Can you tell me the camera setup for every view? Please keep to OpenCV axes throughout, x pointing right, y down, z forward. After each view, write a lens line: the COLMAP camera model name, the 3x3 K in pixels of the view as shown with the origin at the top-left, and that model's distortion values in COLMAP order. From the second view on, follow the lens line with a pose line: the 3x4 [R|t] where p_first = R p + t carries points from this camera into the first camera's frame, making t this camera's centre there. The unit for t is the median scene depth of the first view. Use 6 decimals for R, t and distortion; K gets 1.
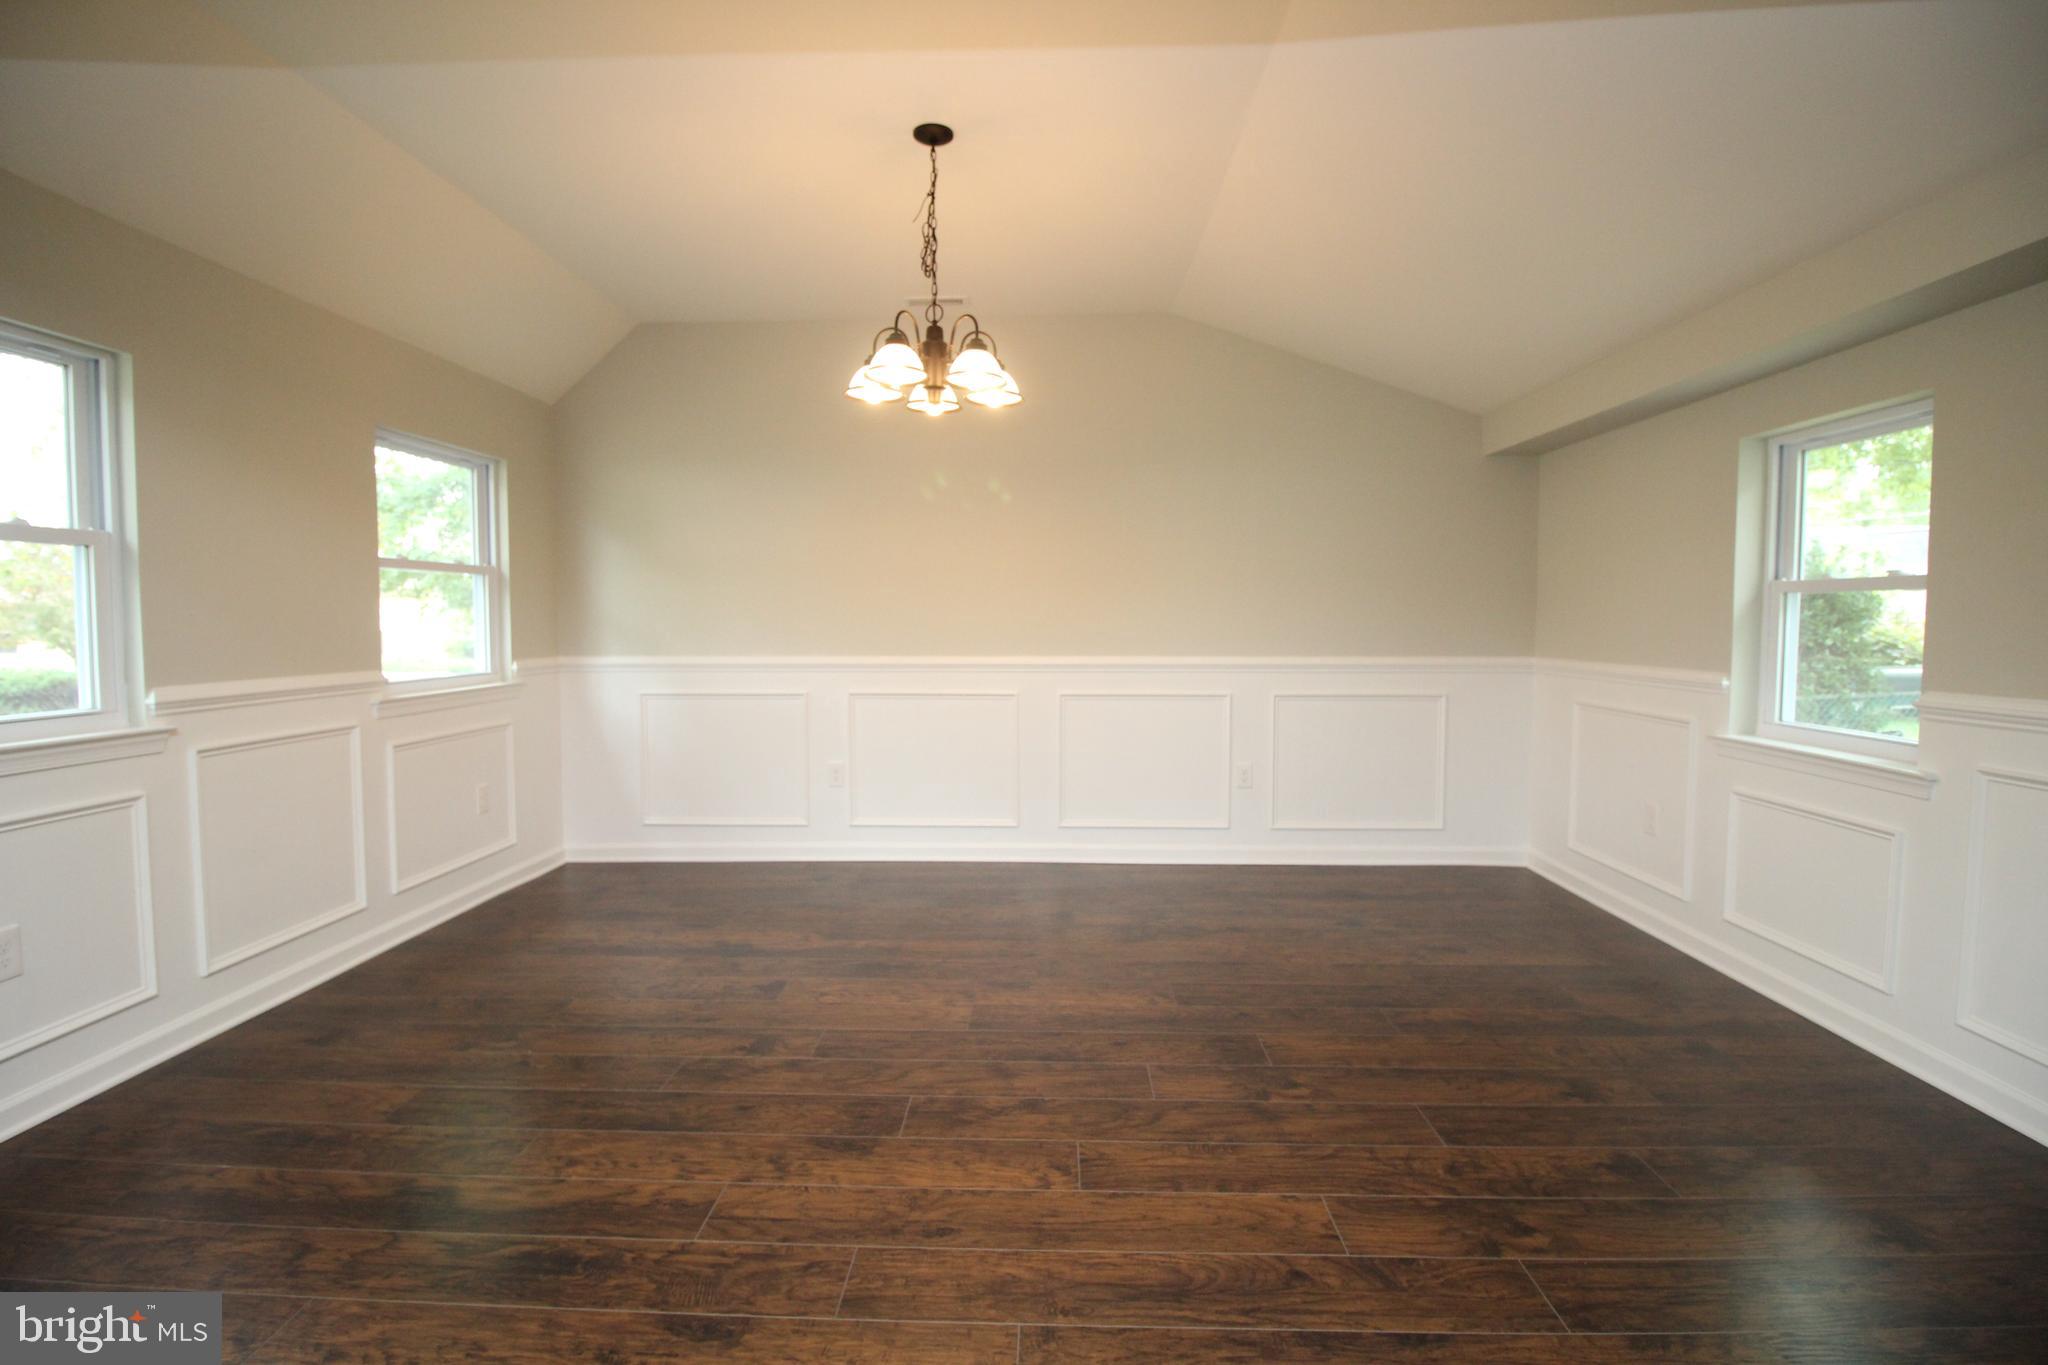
lens RADIAL K [[941.7, 0, 1023.5], [0, 941.7, 675.8], [0, 0, 1]] dist [-0.001242, -0.012706]
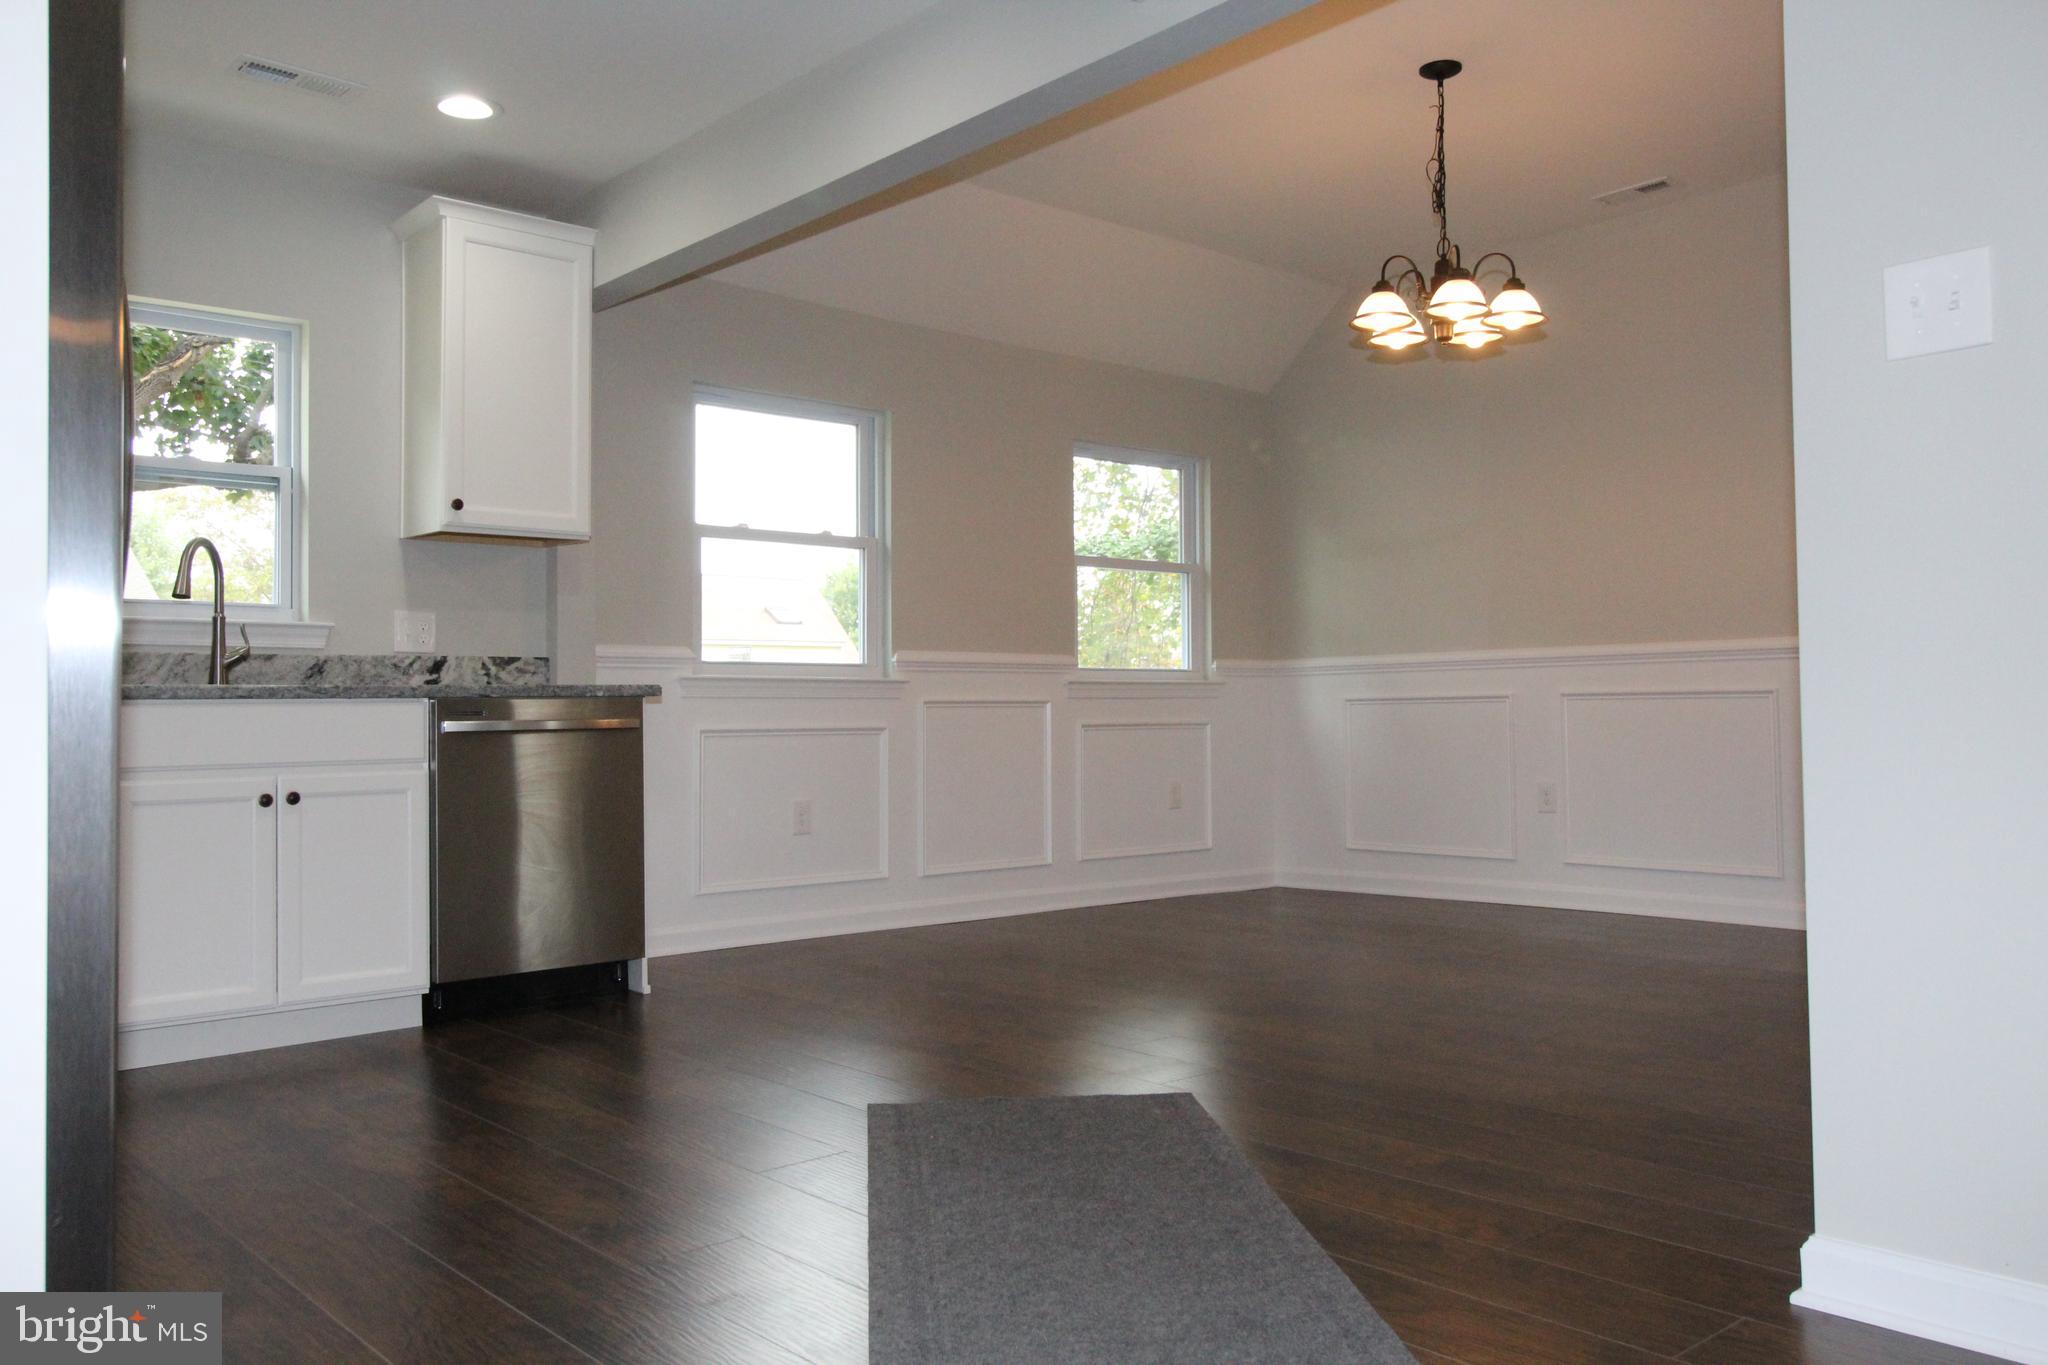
lens RADIAL K [[1596.5, 0, 1032.2], [0, 1596.5, 674.7], [0, 0, 1]] dist [-0.002534, 0.000246]
pose [[0.687486, -0.028064, -0.725655, 0.963285], [-0.032695, 0.997044, -0.069536, 0.220314], [0.725461, 0.071530, 0.684536, -0.485623]]
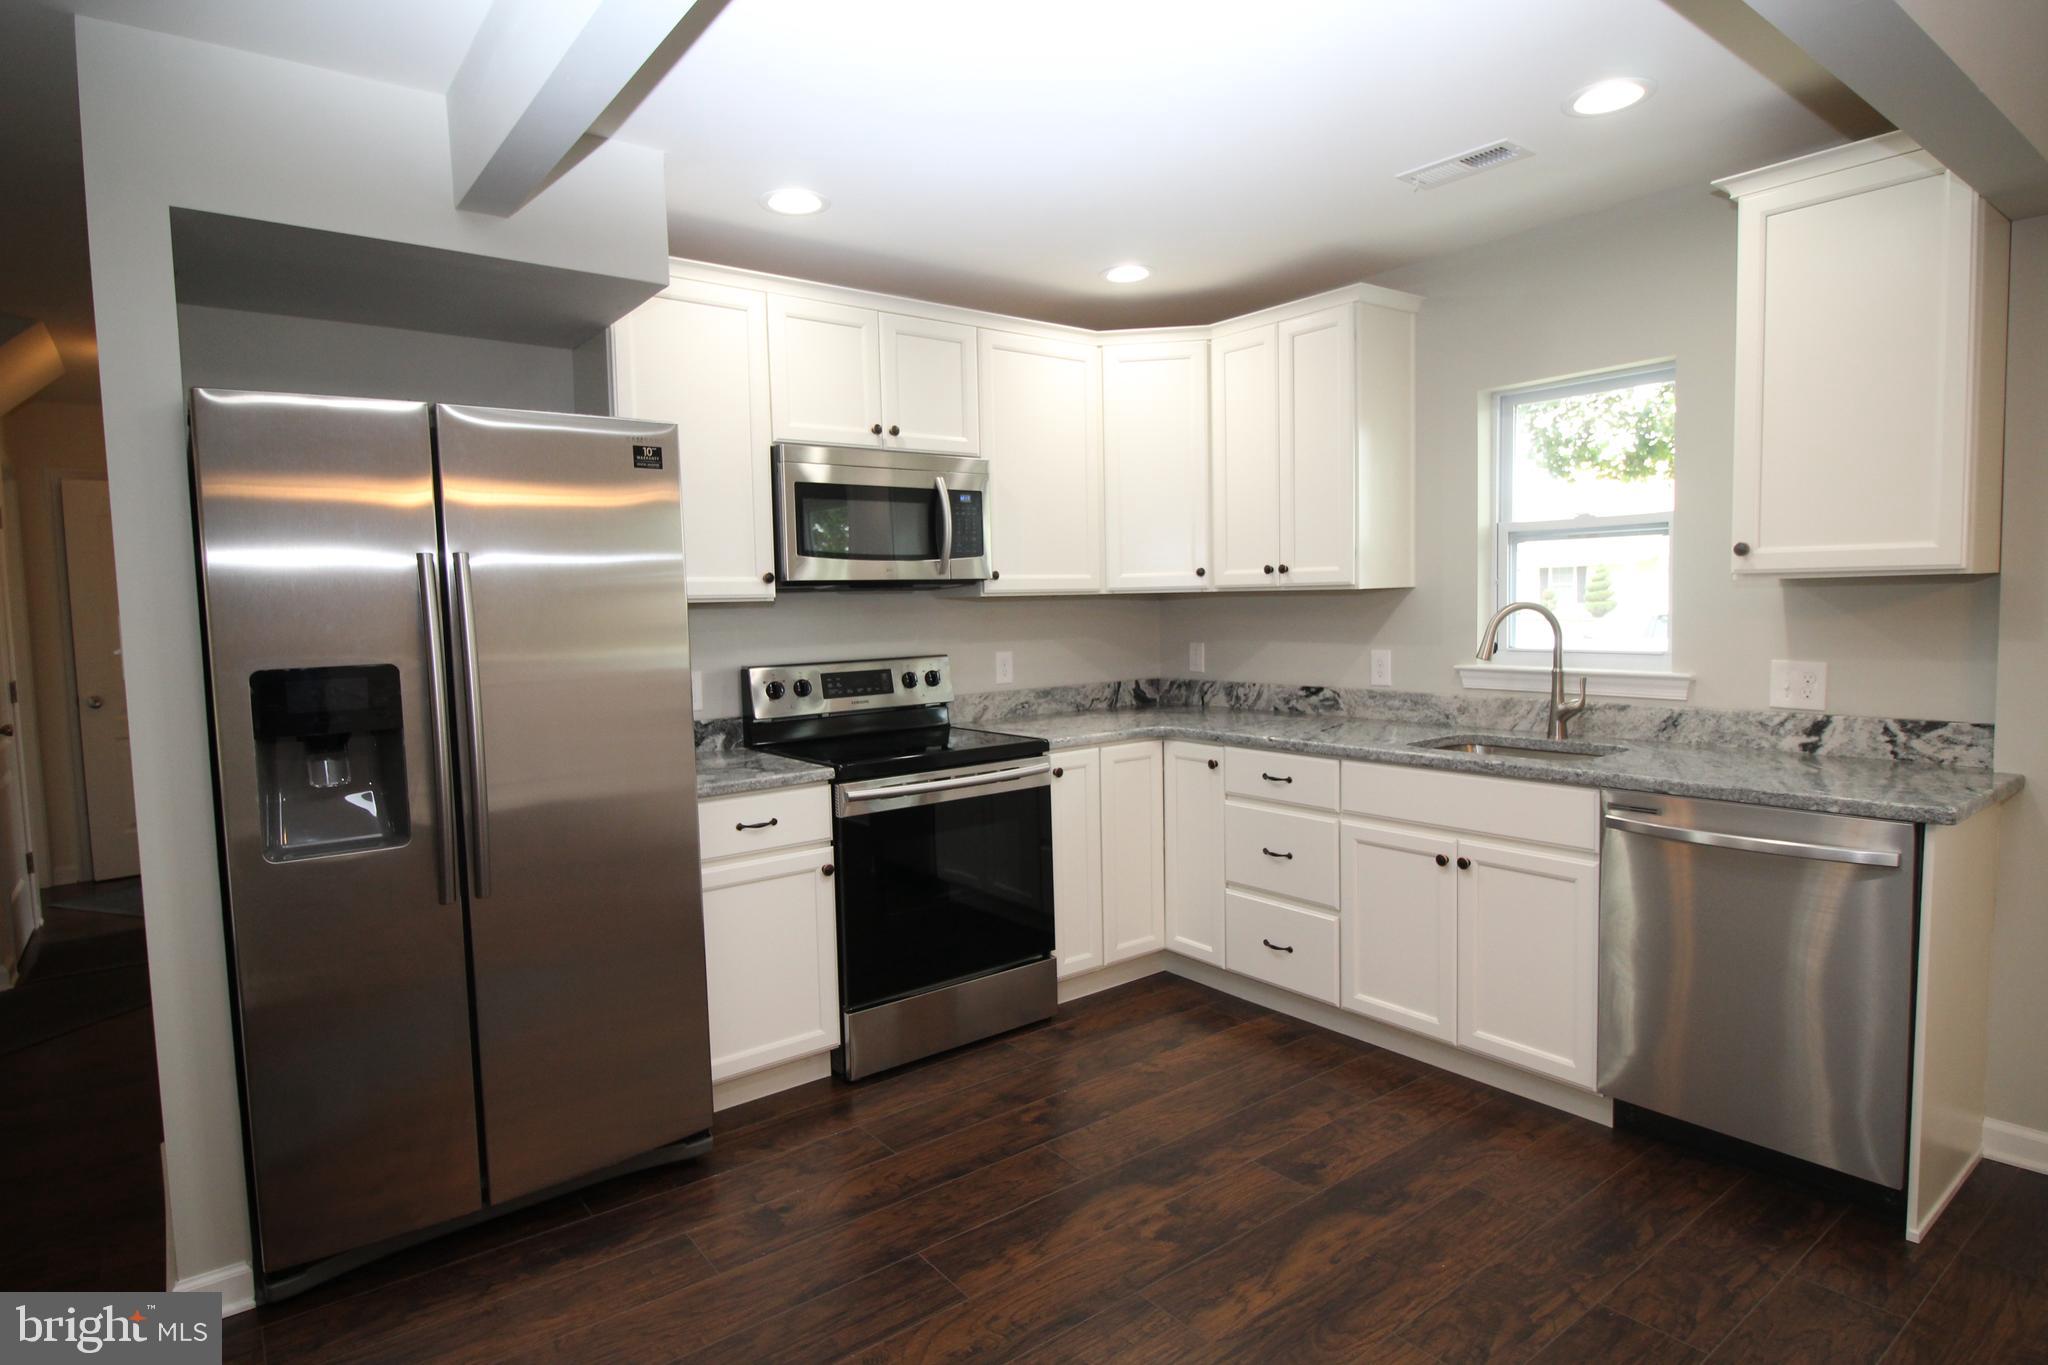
lens RADIAL K [[1093.4, 0, 1022.9], [0, 1093.4, 673.8], [0, 0, 1]] dist [0.001133, -0.010496]
pose [[-0.775769, 0.062709, -0.627893, 0.366466], [-0.014272, 0.993052, 0.116811, -0.086247], [0.630856, 0.099580, -0.769484, 0.703423]]
